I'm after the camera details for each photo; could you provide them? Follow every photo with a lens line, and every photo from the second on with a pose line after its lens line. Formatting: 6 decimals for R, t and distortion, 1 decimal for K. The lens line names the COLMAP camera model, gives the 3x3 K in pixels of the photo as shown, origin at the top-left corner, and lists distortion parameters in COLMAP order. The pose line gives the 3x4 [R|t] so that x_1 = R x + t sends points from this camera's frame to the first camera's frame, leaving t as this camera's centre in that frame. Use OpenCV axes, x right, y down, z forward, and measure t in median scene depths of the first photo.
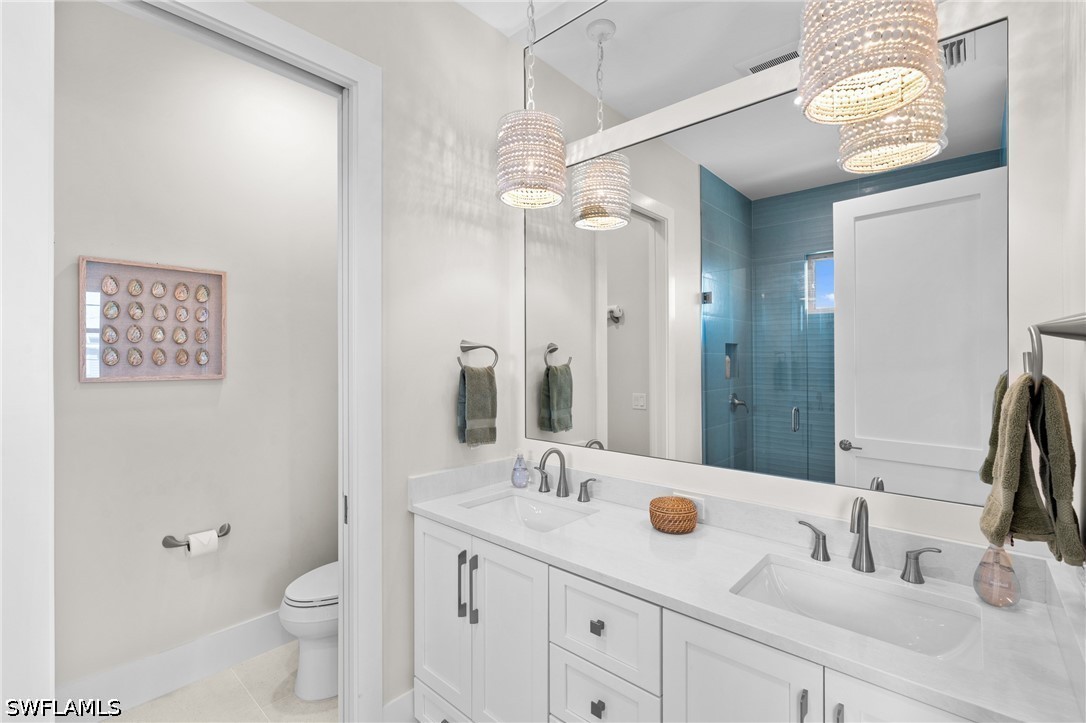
lens RADIAL K [[487.4, 0, 548.3], [0, 487.4, 359.9], [0, 0, 1]] dist [-0.000490, -0.000657]
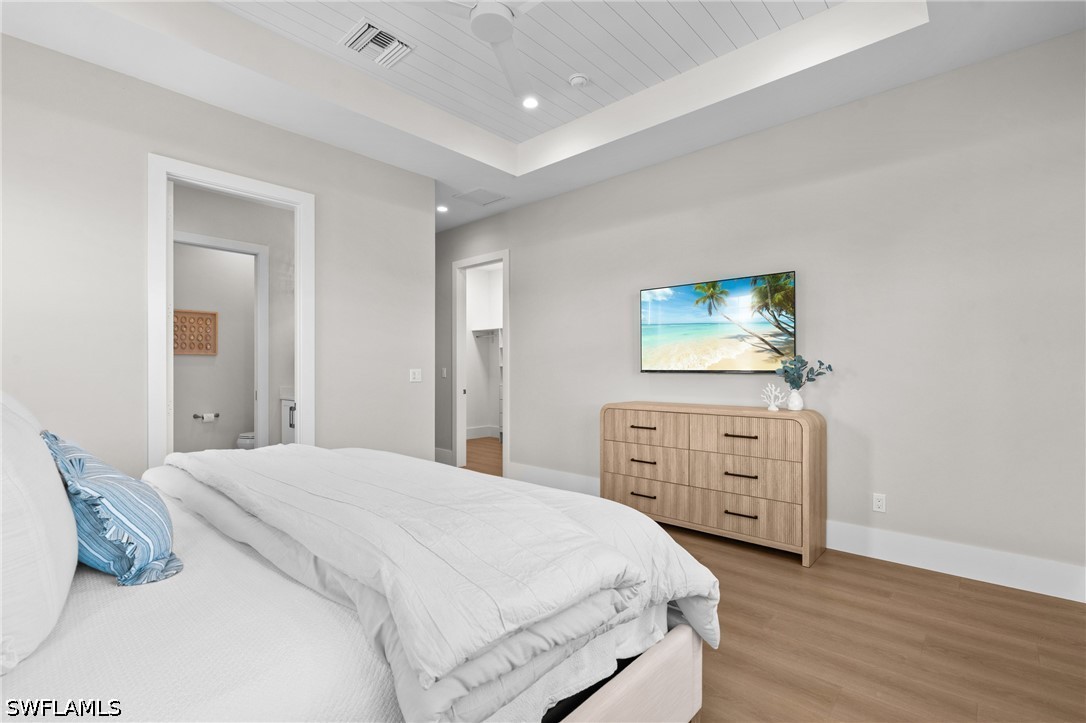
lens RADIAL K [[487.4, 0, 546.8], [0, 487.4, 363.6], [0, 0, 1]] dist [-0.000490, -0.000657]
pose [[0.999934, -0.001885, -0.011354, 1.149624], [0.001816, 0.999980, -0.006051, 0.110316], [0.011365, 0.006030, 0.999917, -1.611949]]
